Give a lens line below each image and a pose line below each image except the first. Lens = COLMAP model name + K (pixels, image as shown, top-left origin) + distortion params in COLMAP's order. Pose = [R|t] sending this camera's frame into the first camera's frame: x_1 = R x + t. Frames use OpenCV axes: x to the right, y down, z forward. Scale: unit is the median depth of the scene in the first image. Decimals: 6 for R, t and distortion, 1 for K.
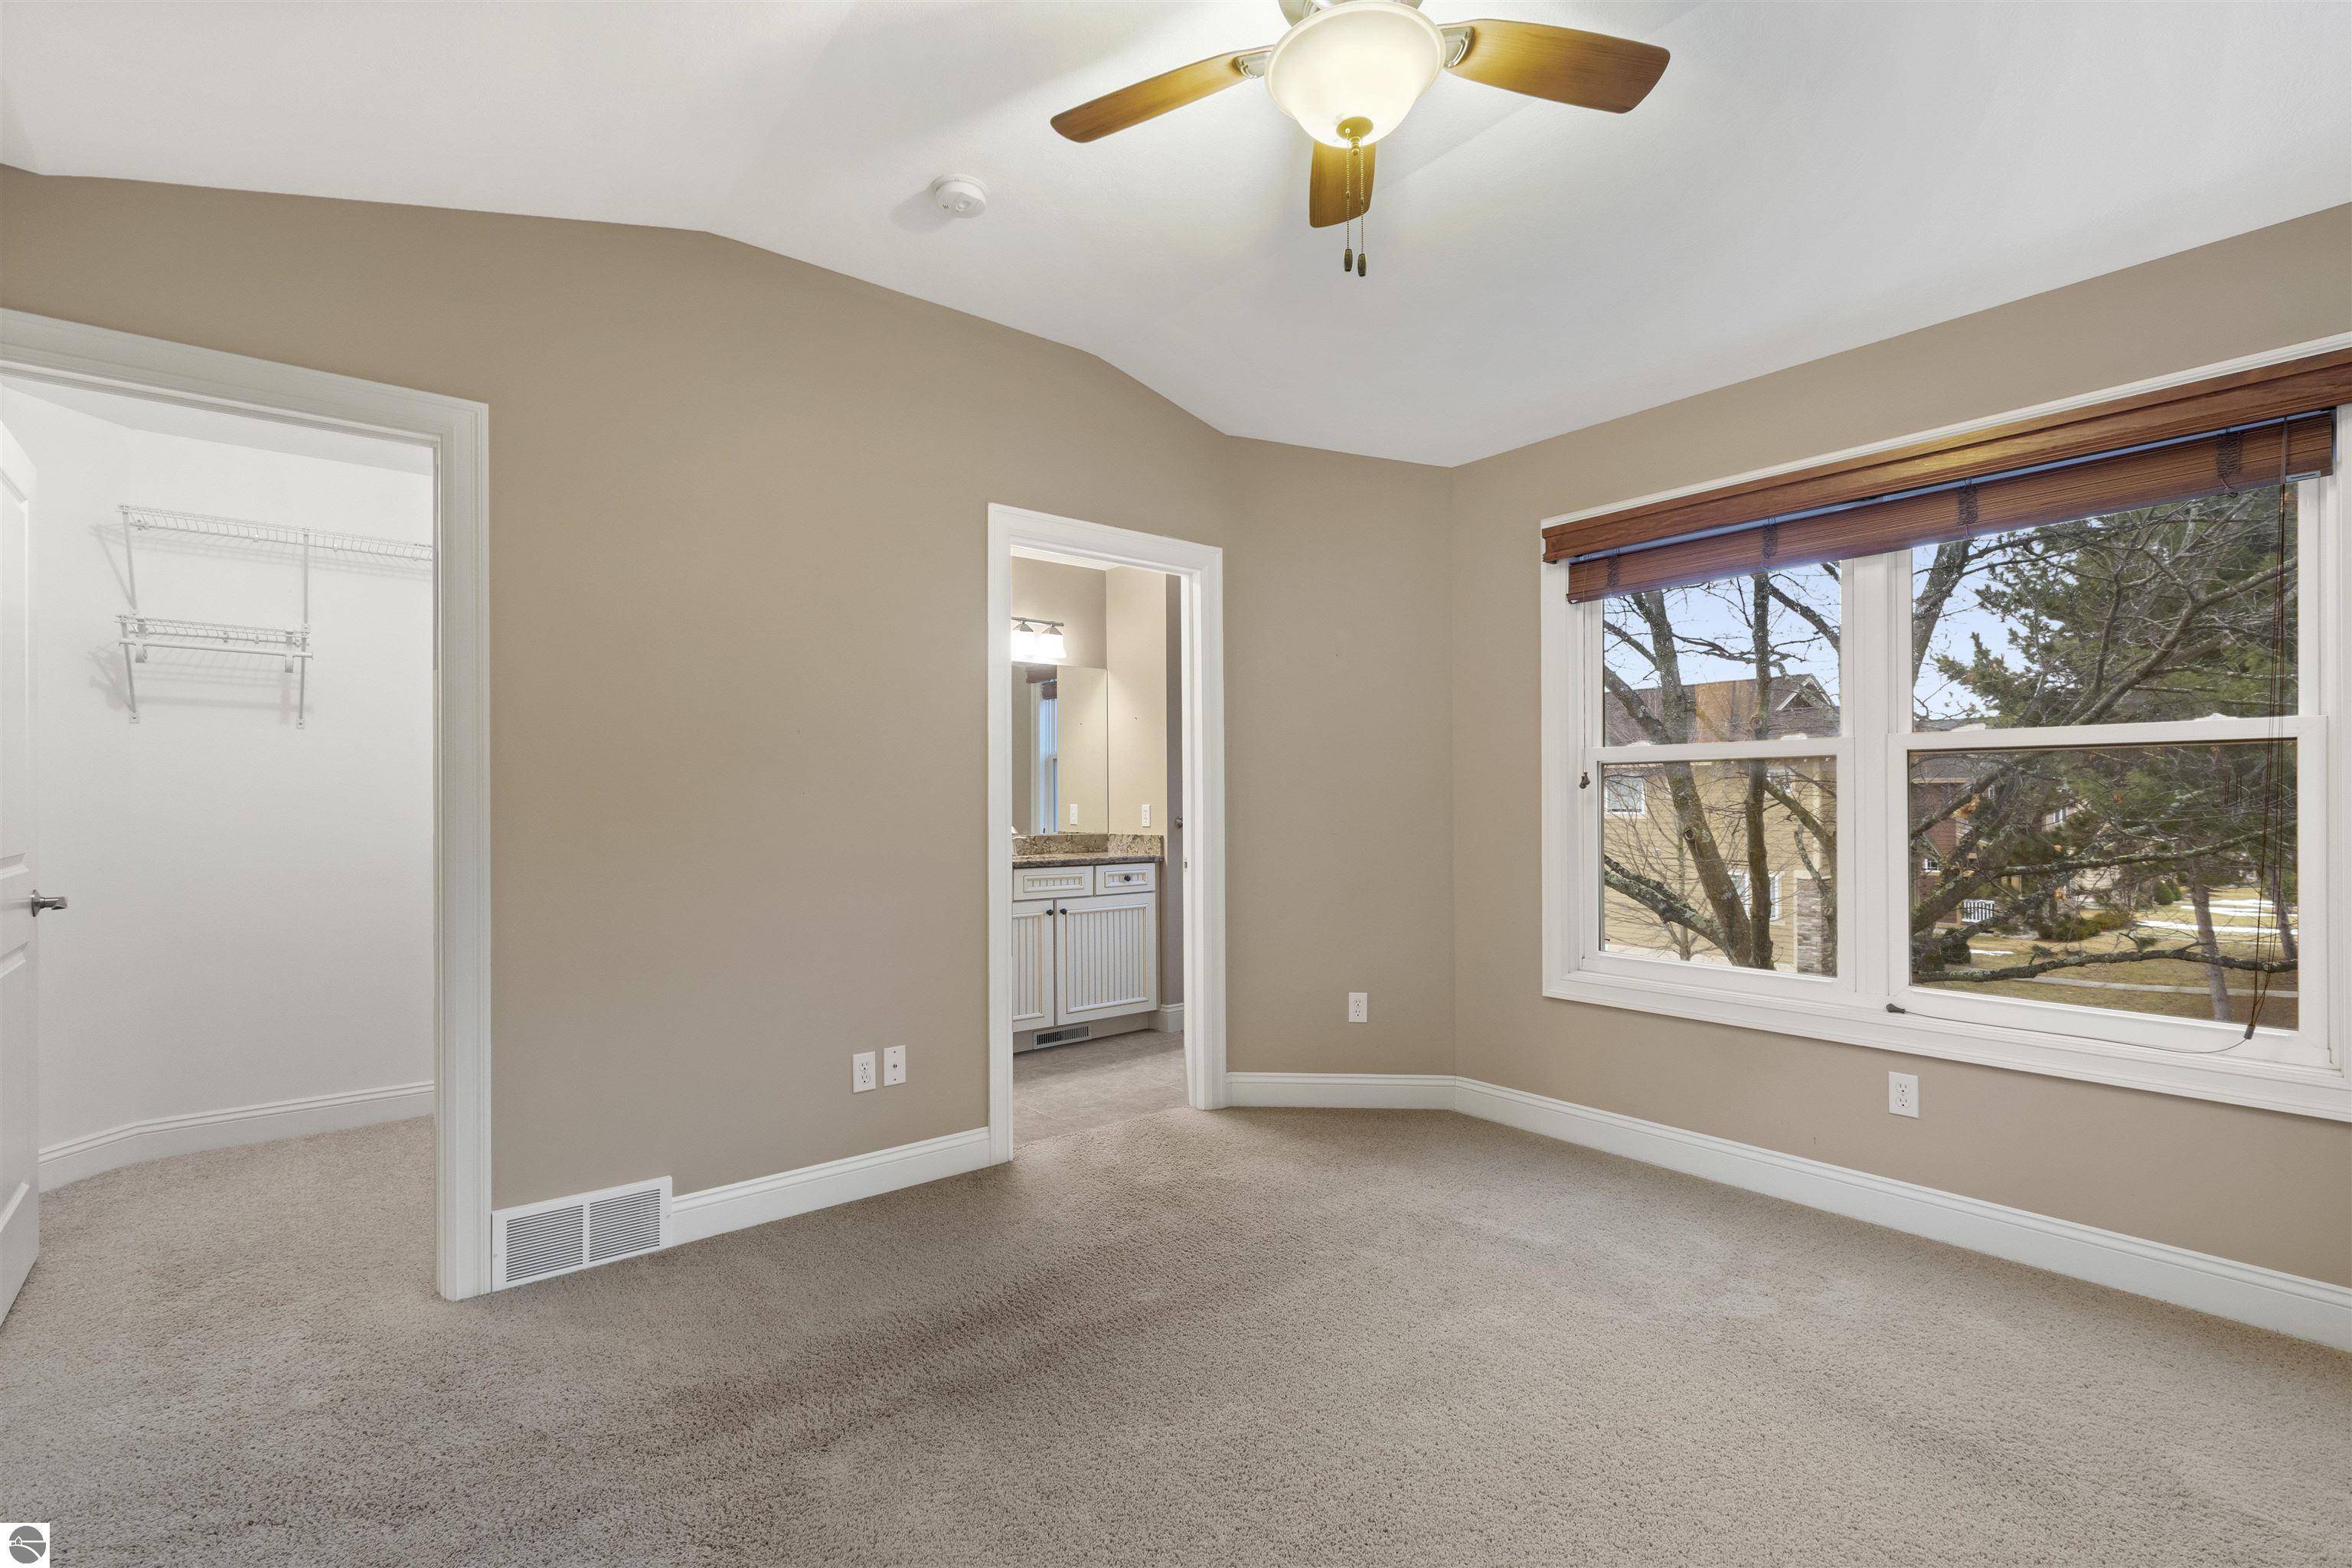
lens RADIAL K [[1057.5, 0, 1184.2], [0, 1057.5, 787.0], [0, 0, 1]] dist [0.002066, -0.000035]
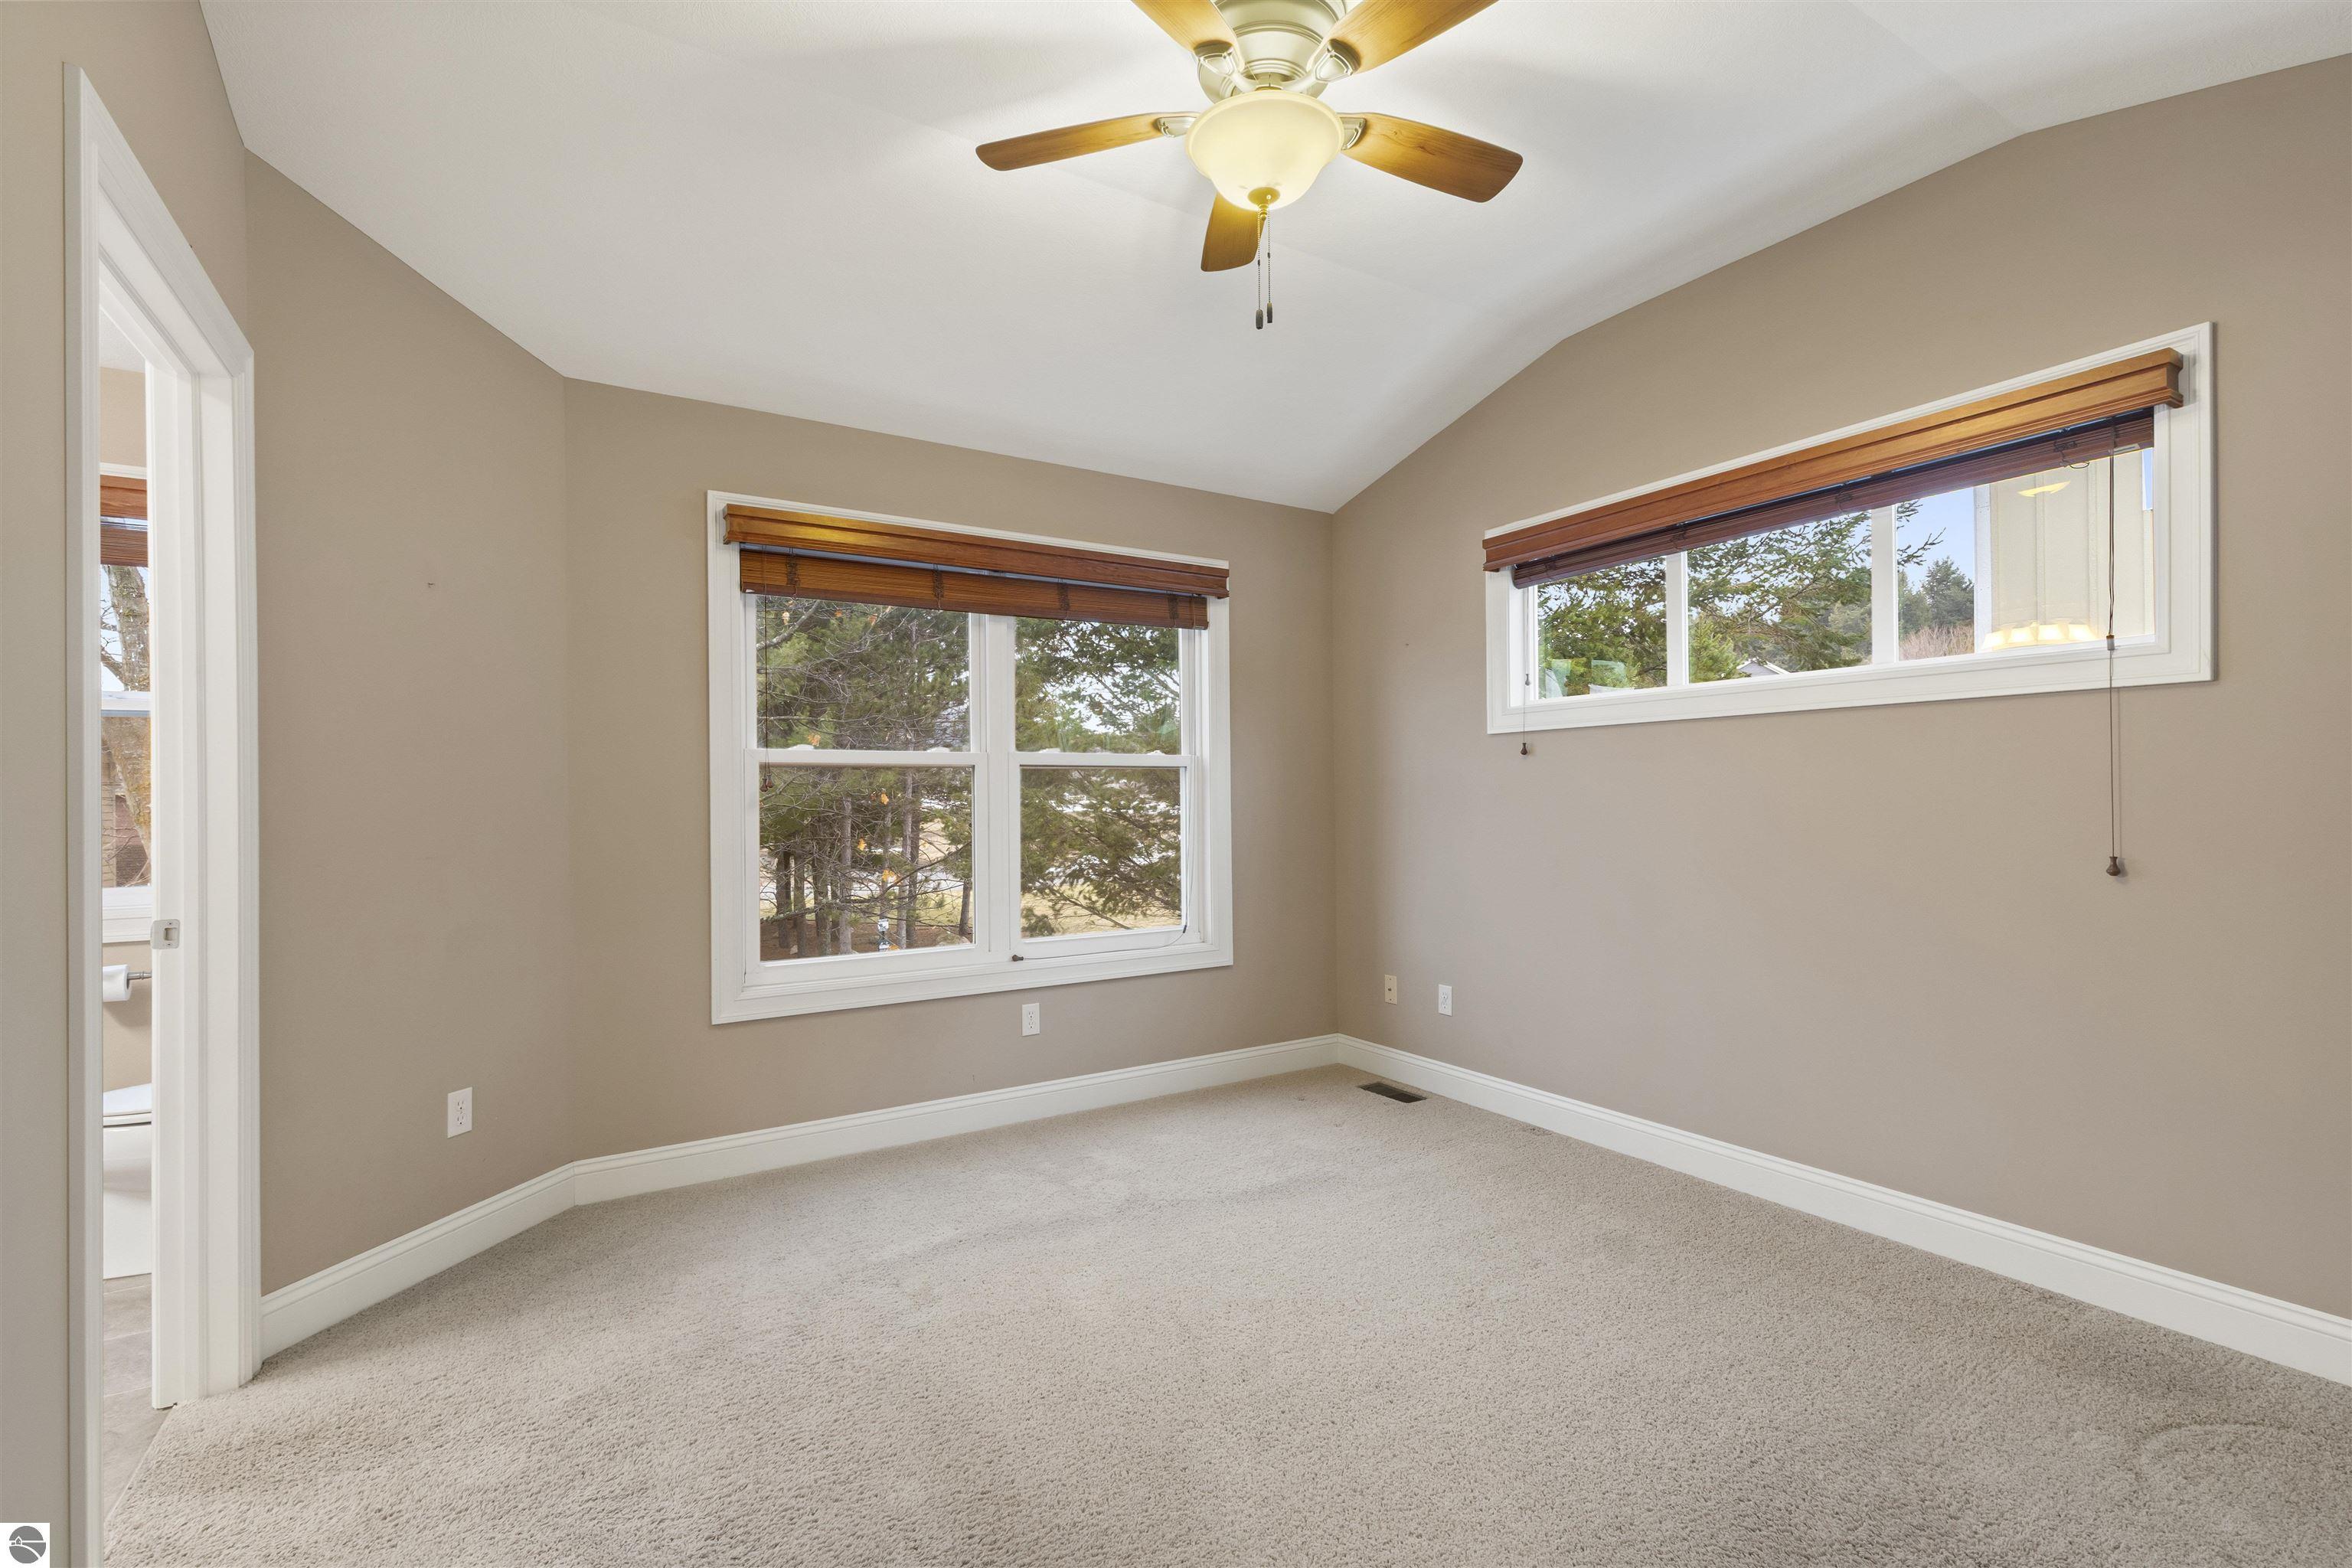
lens RADIAL K [[1057.5, 0, 1184.2], [0, 1057.5, 787.0], [0, 0, 1]] dist [0.002066, -0.000035]
pose [[0.122734, 0.007200, 0.992414, -0.464178], [-0.007066, 0.999955, -0.006381, -0.000039], [-0.992414, -0.006229, 0.122779, 0.460501]]
